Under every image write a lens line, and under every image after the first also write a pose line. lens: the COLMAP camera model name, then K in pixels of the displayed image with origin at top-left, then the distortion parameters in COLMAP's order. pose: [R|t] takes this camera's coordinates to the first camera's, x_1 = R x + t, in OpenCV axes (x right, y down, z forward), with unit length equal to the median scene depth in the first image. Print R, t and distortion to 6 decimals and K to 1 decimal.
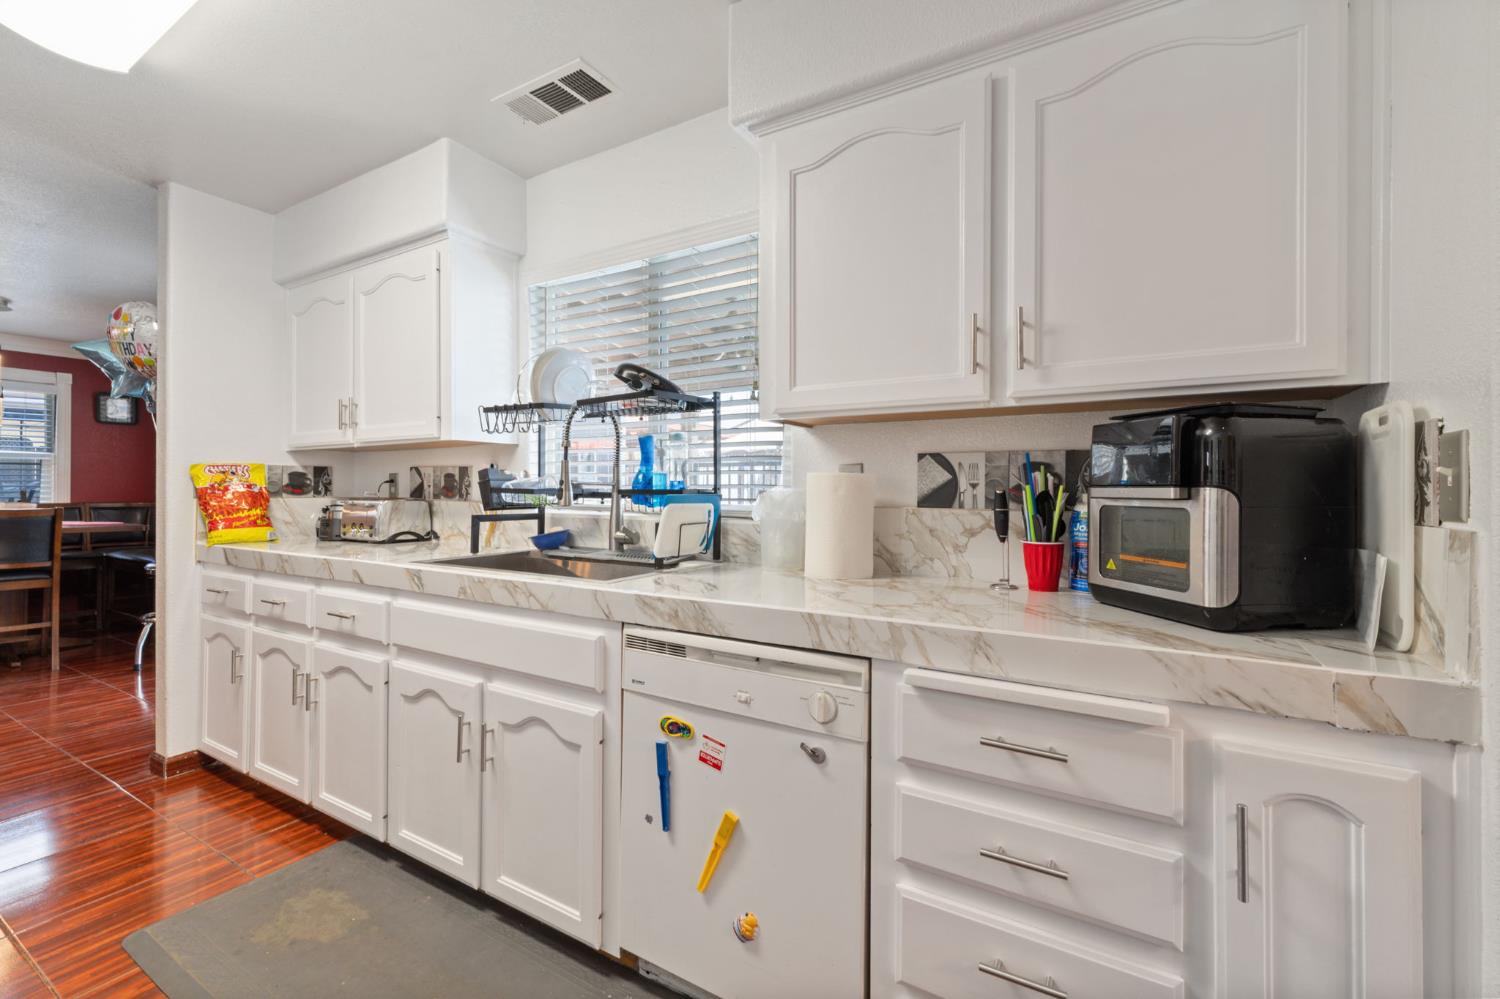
lens RADIAL K [[635.4, 0, 749.5], [0, 635.4, 489.3], [0, 0, 1]] dist [0.004499, 0.001007]
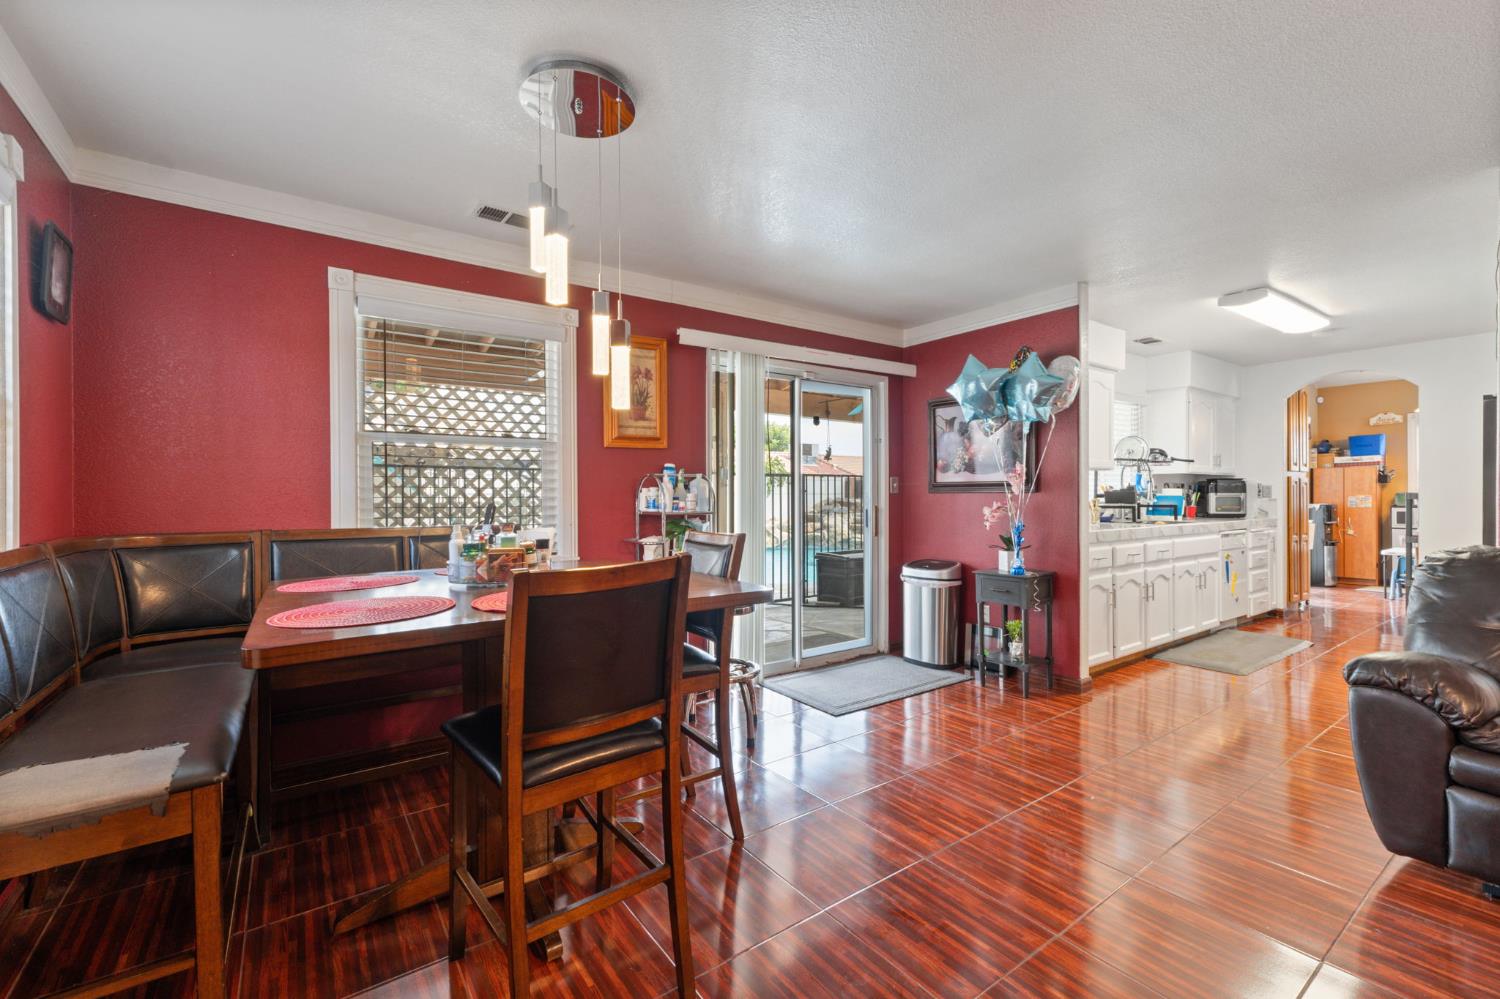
lens RADIAL K [[635.4, 0, 741.2], [0, 635.4, 498.3], [0, 0, 1]] dist [0.004499, 0.001007]
pose [[0.411852, -0.014739, 0.911131, -2.508851], [0.004324, 0.999890, 0.014220, -0.019811], [-0.911240, -0.001917, 0.411871, 1.094705]]
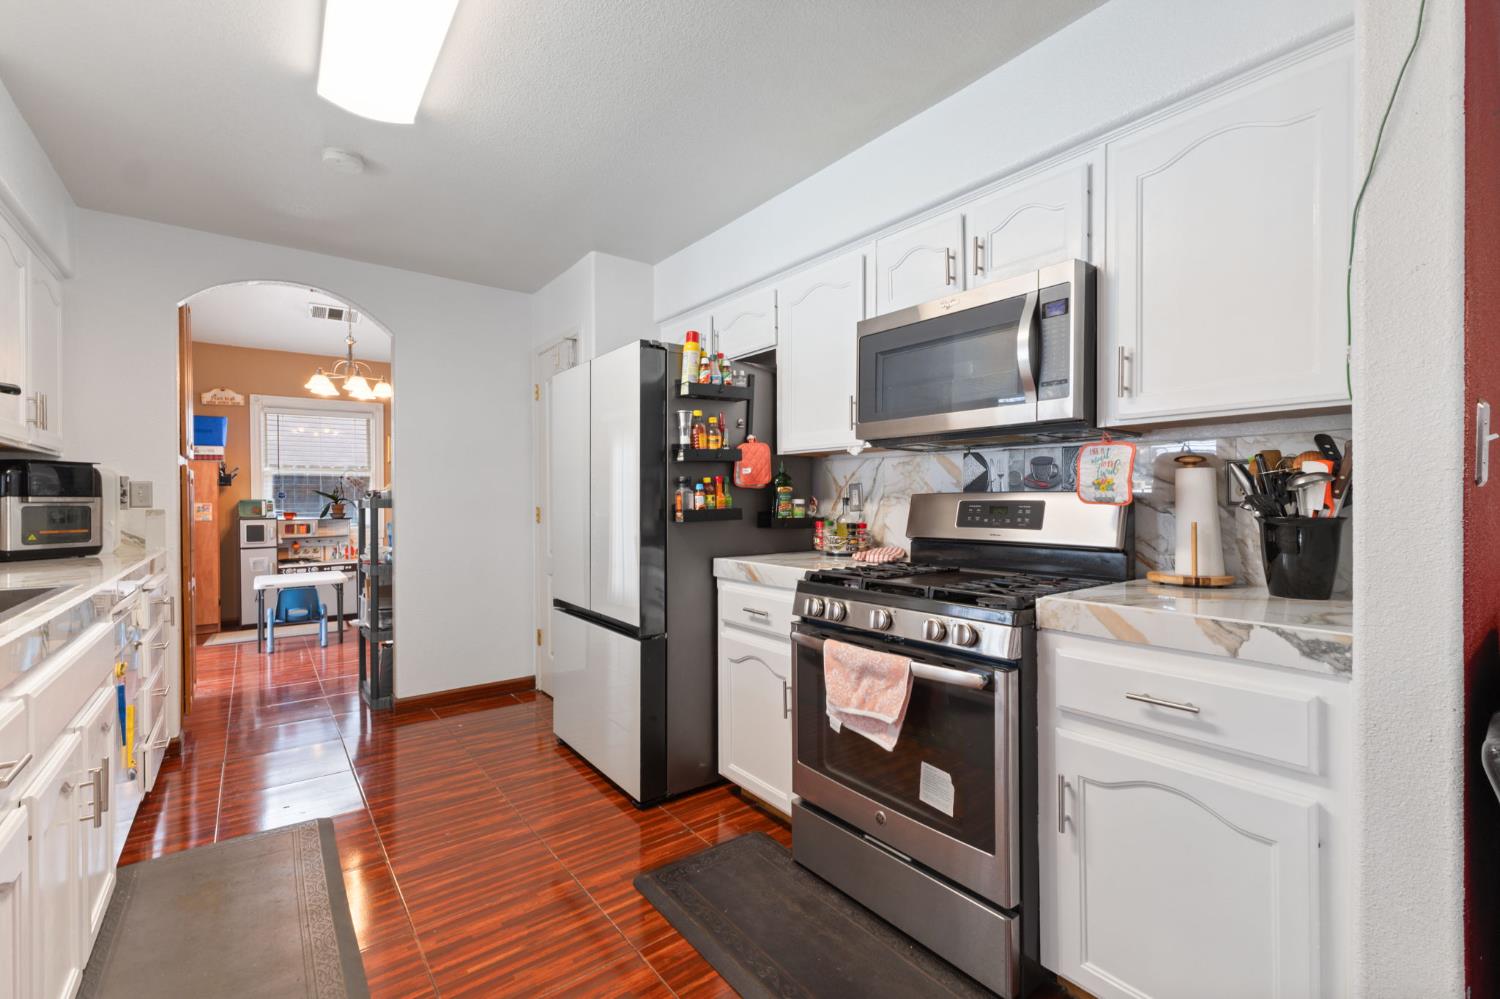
lens RADIAL K [[635.4, 0, 747.4], [0, 635.4, 505.1], [0, 0, 1]] dist [0.004499, 0.001007]
pose [[-0.931003, -0.009606, 0.364885, -0.997199], [-0.007137, 0.999942, 0.008113, -0.002119], [-0.364942, 0.004949, -0.931017, 0.944458]]
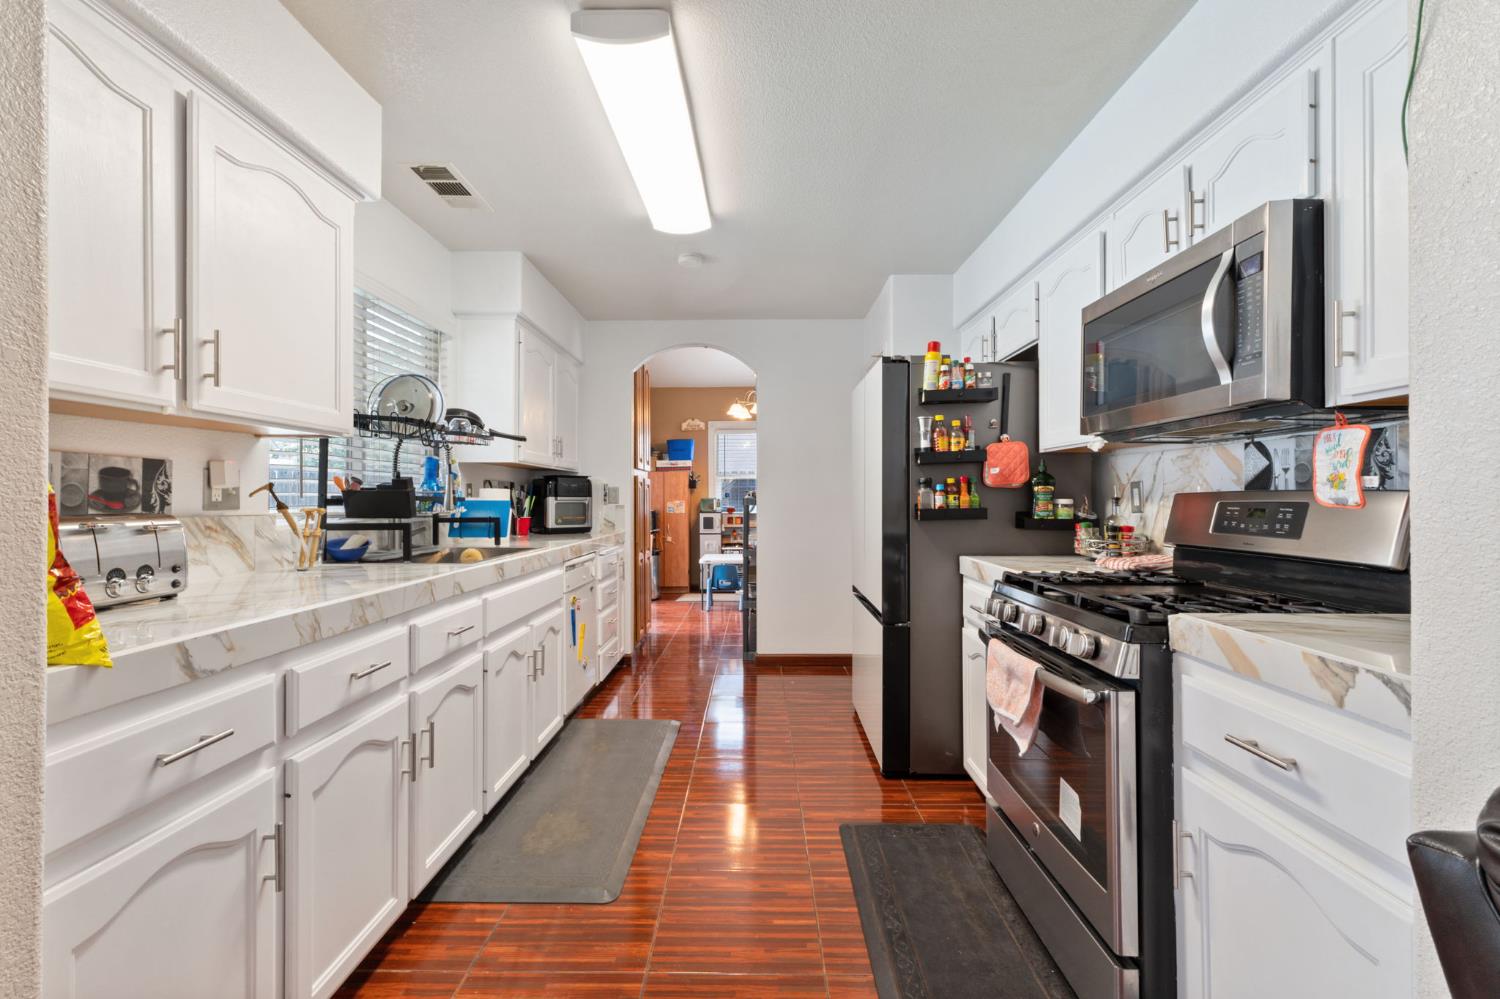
lens RADIAL K [[635.4, 0, 763.2], [0, 635.4, 497.2], [0, 0, 1]] dist [0.004499, 0.001007]
pose [[-0.516768, -0.006054, 0.856104, -1.289879], [-0.007302, 0.999970, 0.002664, -0.006042], [-0.856094, -0.004875, -0.516797, 0.846576]]
